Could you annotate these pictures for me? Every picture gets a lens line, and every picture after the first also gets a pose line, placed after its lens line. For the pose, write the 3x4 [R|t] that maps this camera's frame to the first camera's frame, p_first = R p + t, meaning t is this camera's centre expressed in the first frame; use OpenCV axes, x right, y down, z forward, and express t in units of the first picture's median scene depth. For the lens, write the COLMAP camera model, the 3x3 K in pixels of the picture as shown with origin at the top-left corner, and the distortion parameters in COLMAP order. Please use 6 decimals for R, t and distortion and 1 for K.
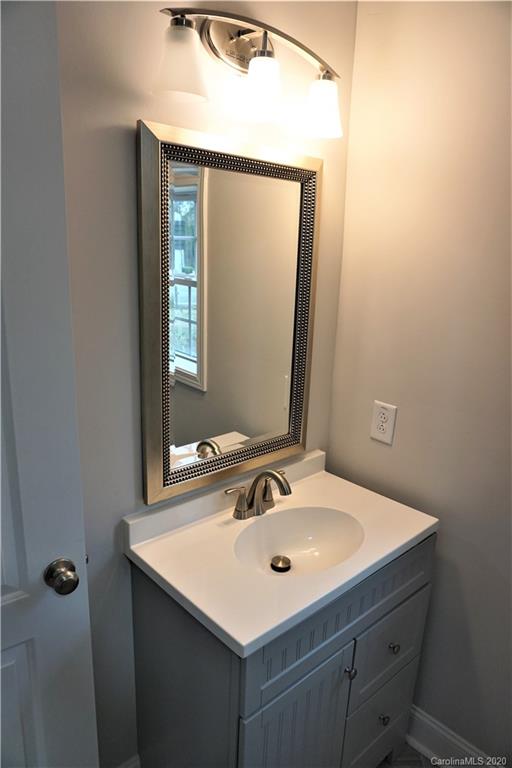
lens RADIAL K [[516.9, 0, 260.7], [0, 516.9, 389.1], [0, 0, 1]] dist [-0.054661, 0.031154]
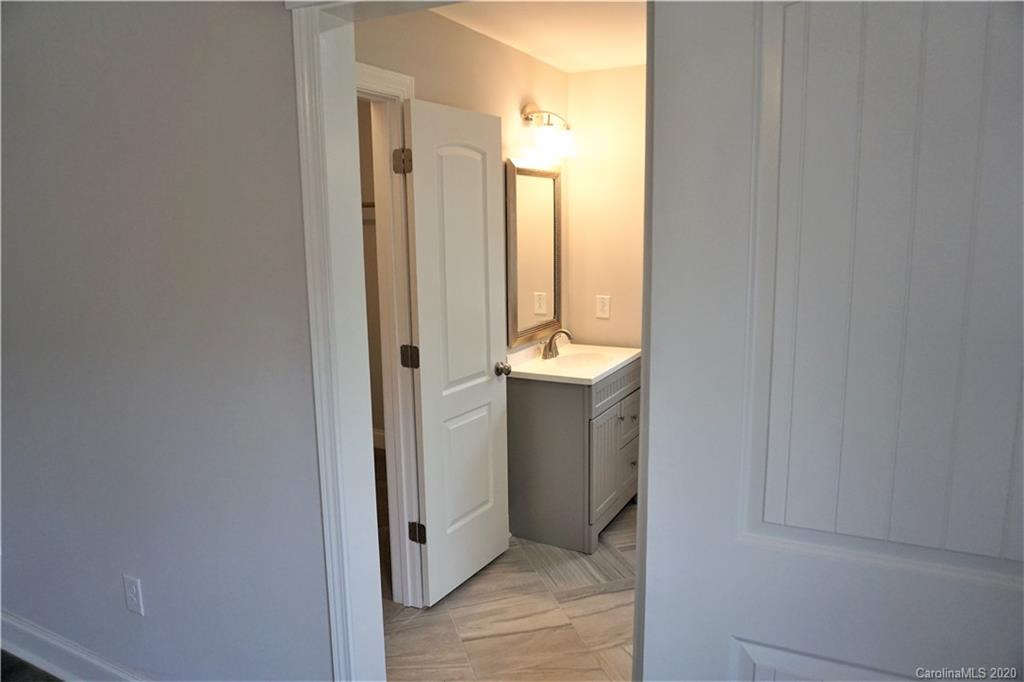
lens RADIAL K [[689.3, 0, 509.8], [0, 689.3, 337.7], [0, 0, 1]] dist [-0.054661, 0.031154]
pose [[0.945548, -0.103678, 0.308527, -0.907507], [0.130345, 0.989198, -0.067060, 0.321549], [-0.298242, 0.103624, 0.948849, -1.281652]]
